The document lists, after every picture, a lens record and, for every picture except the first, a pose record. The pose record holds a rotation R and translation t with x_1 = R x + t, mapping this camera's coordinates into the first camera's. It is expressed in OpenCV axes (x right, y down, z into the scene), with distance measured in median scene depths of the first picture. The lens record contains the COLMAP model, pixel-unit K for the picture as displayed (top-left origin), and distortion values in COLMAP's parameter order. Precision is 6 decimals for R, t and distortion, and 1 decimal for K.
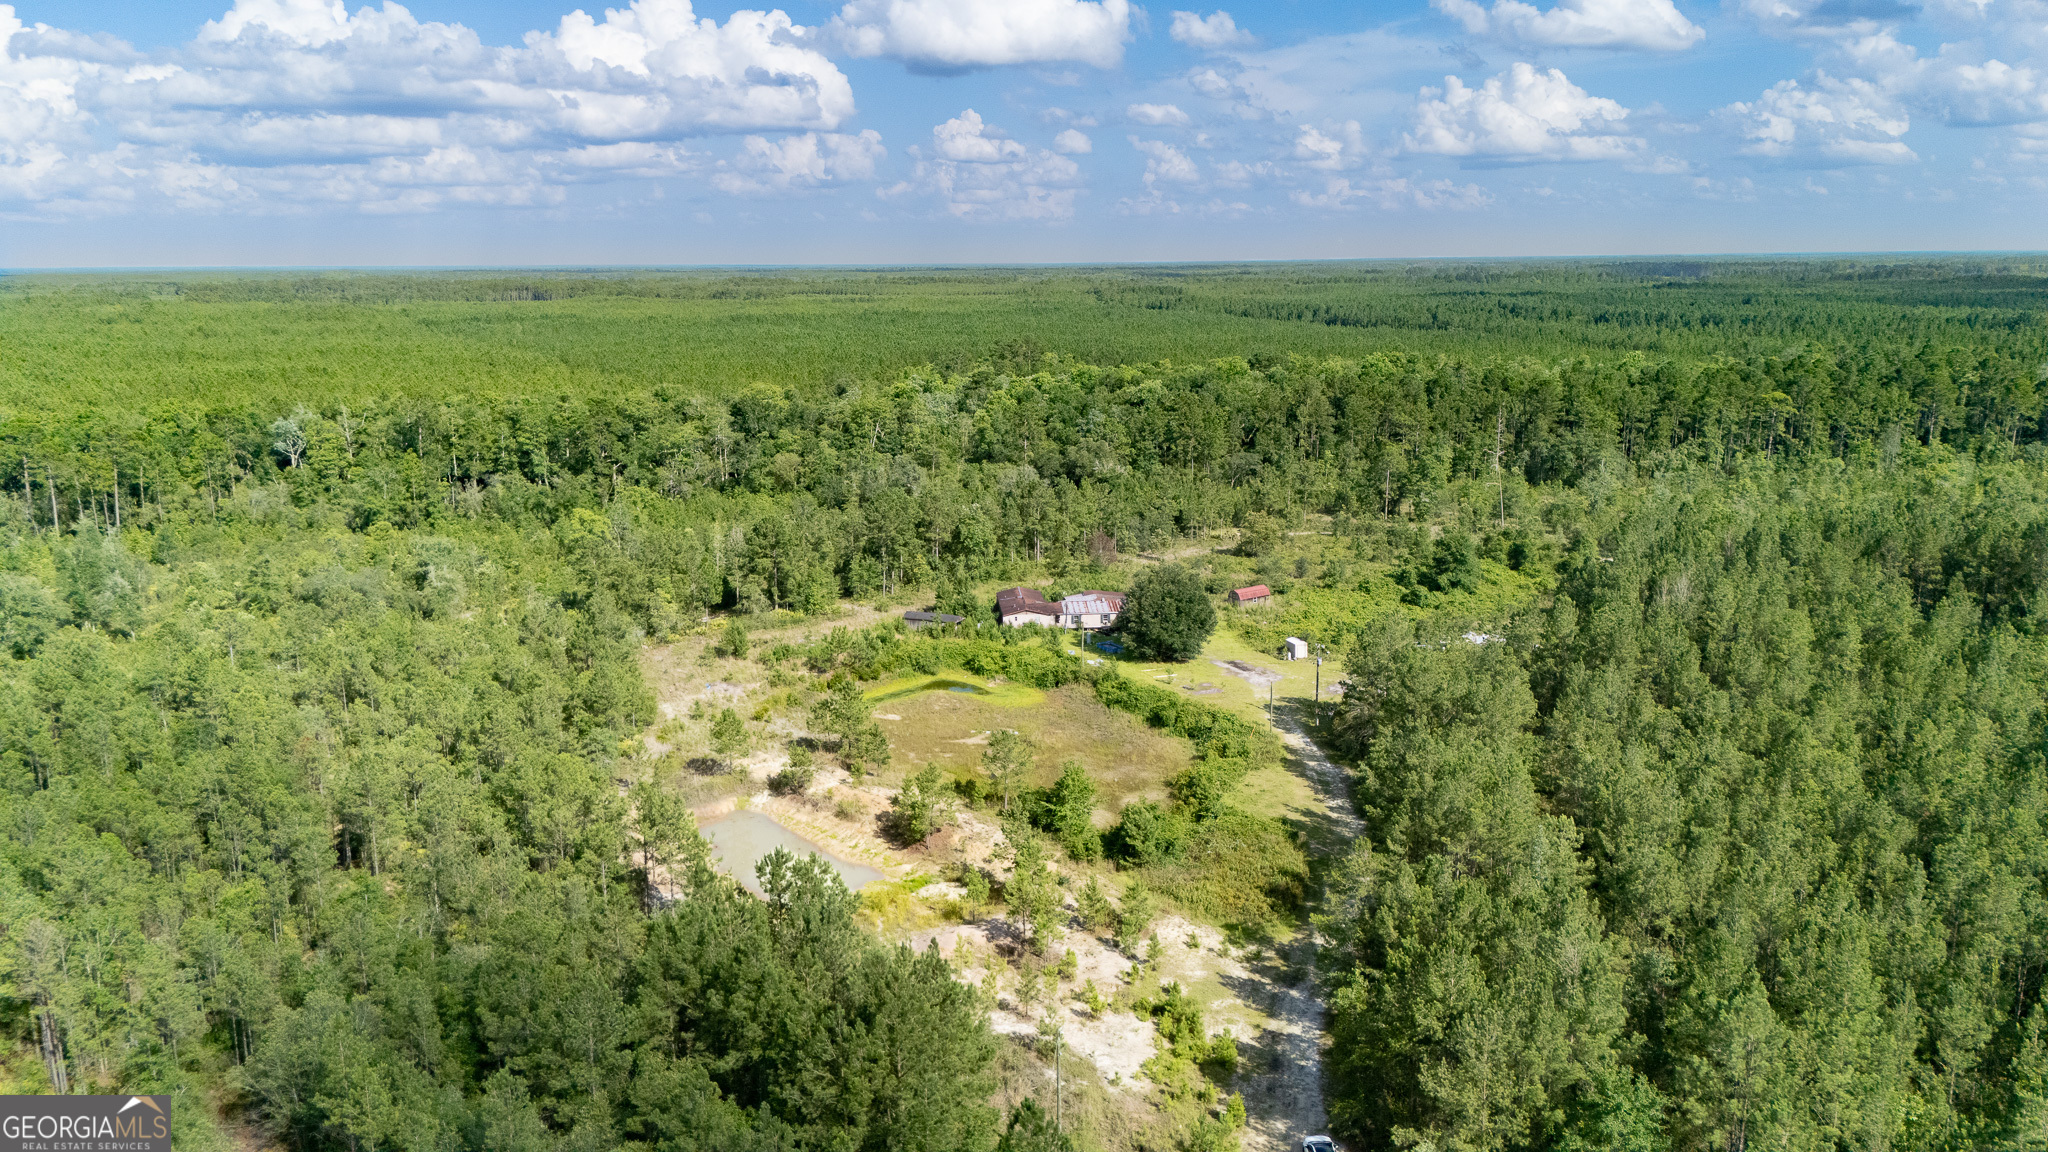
lens RADIAL K [[1519.0, 0, 1026.2], [0, 1519.0, 574.9], [0, 0, 1]] dist [0.027374, -0.005268]
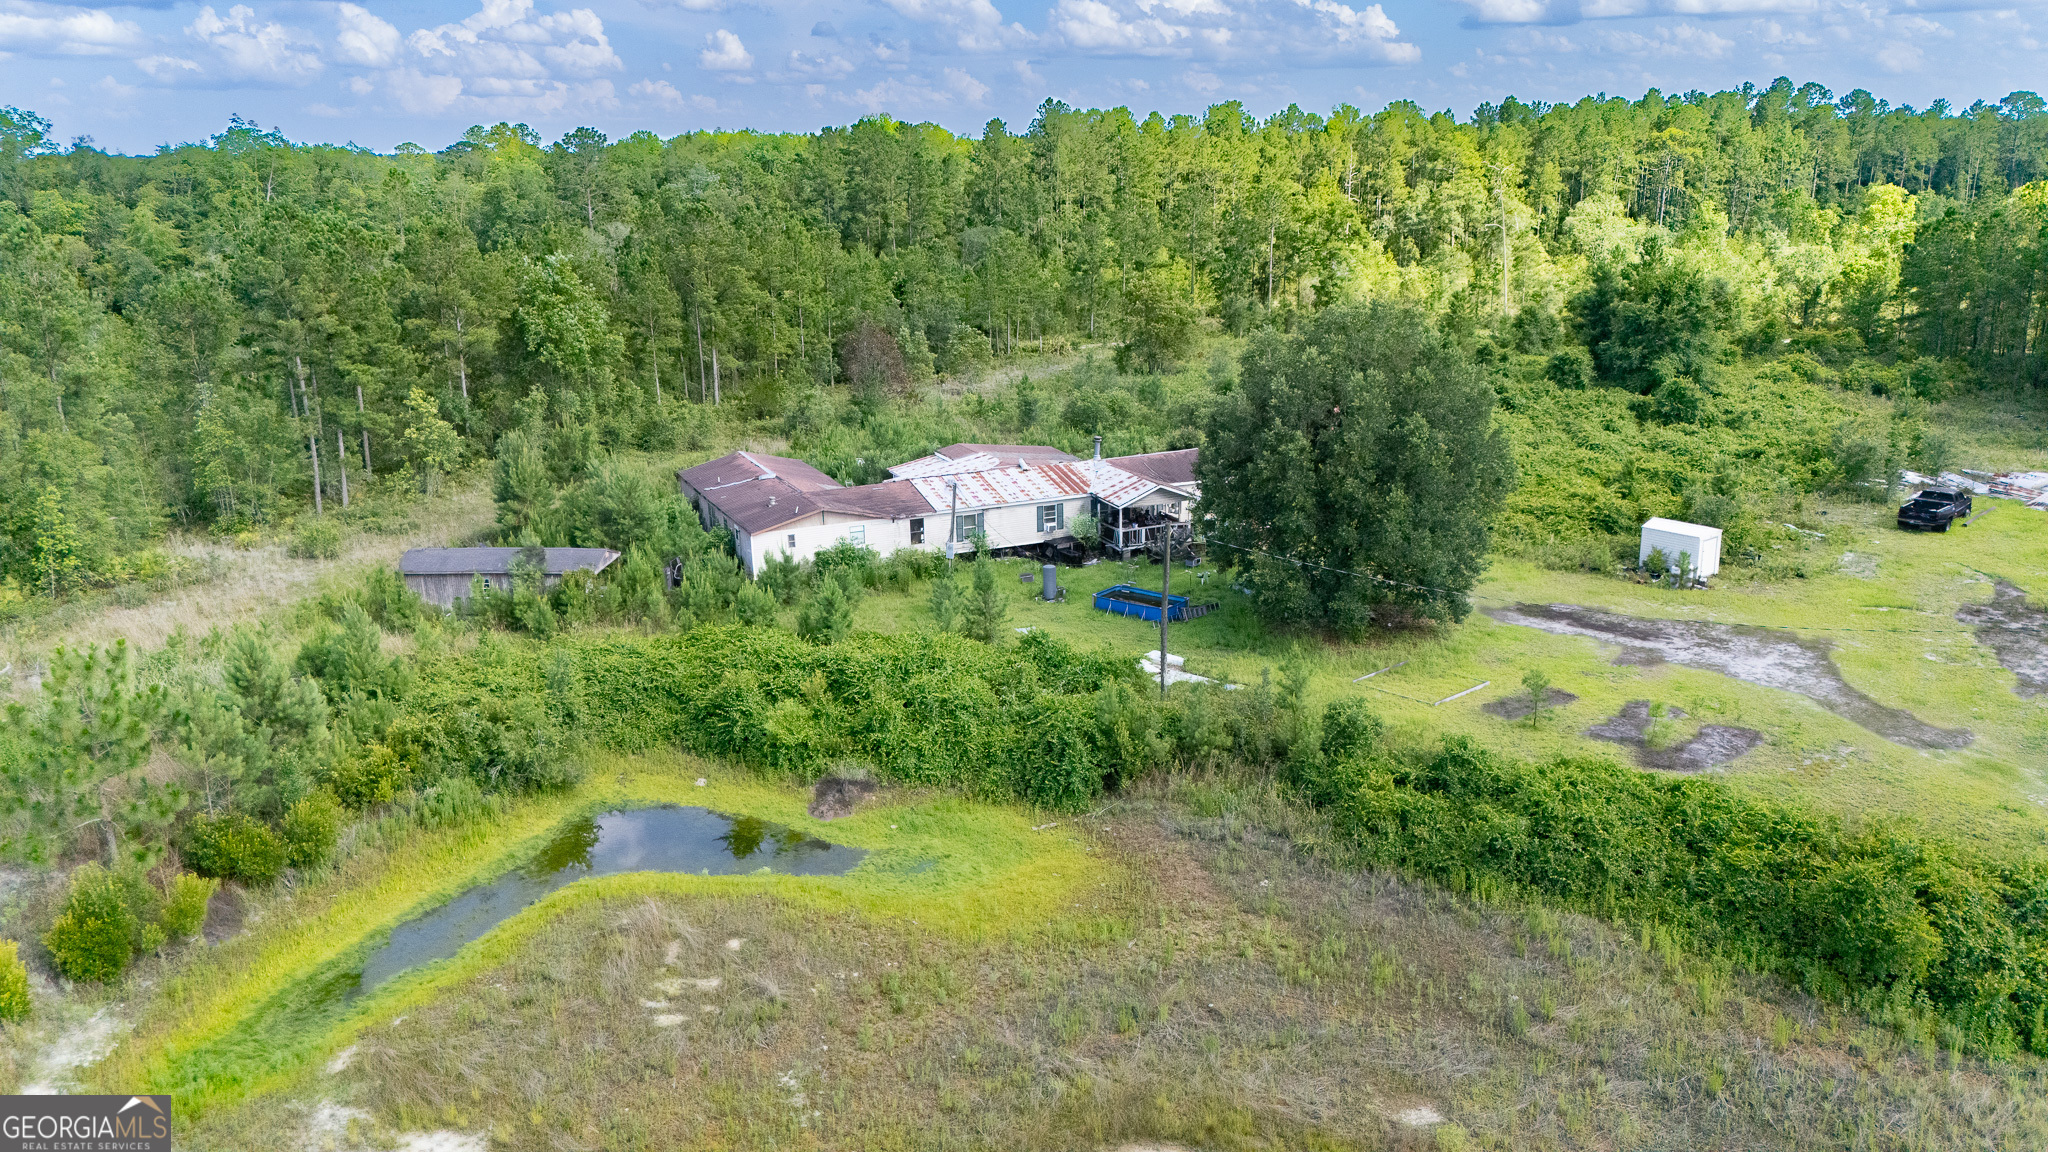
lens RADIAL K [[1519.0, 0, 1018.1], [0, 1519.0, 583.7], [0, 0, 1]] dist [0.027374, -0.005268]
pose [[0.942412, -0.098718, 0.319553, -0.062504], [0.077997, 0.993973, 0.077037, 0.017089], [-0.325231, -0.047676, 0.944432, 0.686297]]
